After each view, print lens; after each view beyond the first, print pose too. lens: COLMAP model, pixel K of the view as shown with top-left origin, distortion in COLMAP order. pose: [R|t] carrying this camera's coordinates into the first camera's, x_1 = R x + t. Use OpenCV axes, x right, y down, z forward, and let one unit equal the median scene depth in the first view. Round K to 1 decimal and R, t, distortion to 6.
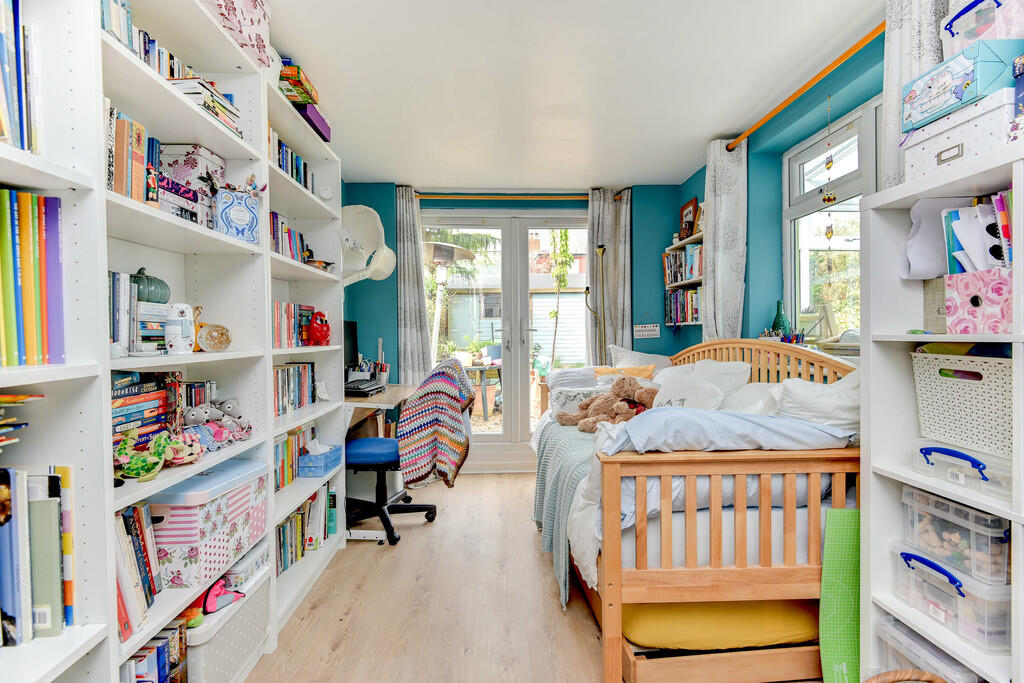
lens RADIAL K [[459.5, 0, 510.9], [0, 459.5, 348.3], [0, 0, 1]] dist [0.003101, -0.005396]
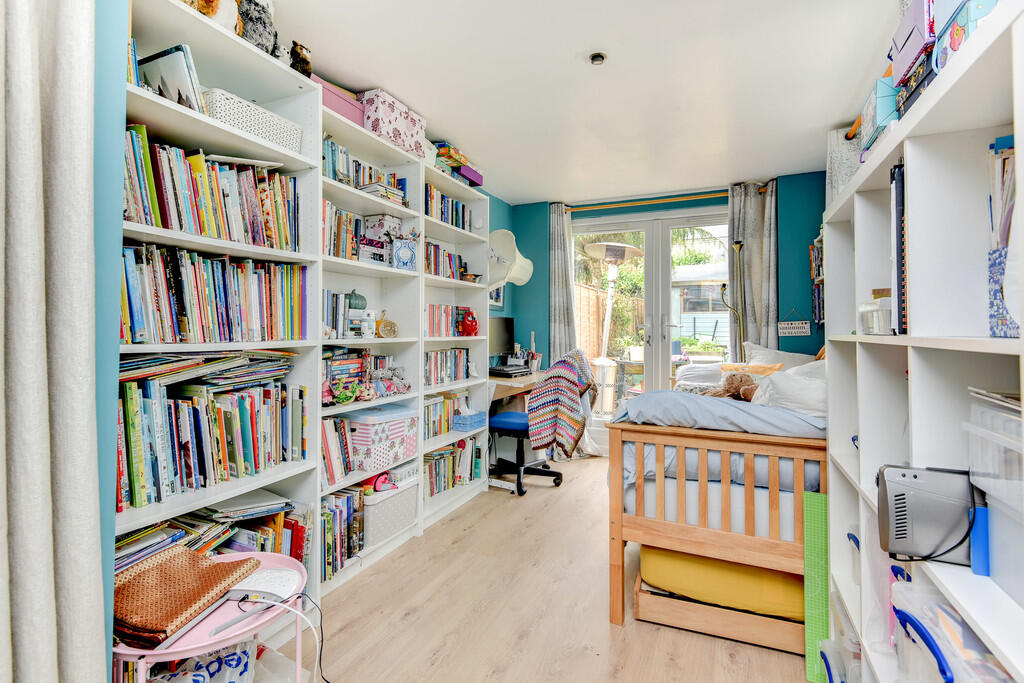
lens RADIAL K [[472.2, 0, 494.2], [0, 472.2, 334.7], [0, 0, 1]] dist [0.004709, -0.006175]
pose [[0.880082, 0.018928, -0.474444, 0.413690], [-0.027040, 0.999581, -0.010281, 0.003192], [0.474051, 0.021878, 0.880226, -0.265289]]
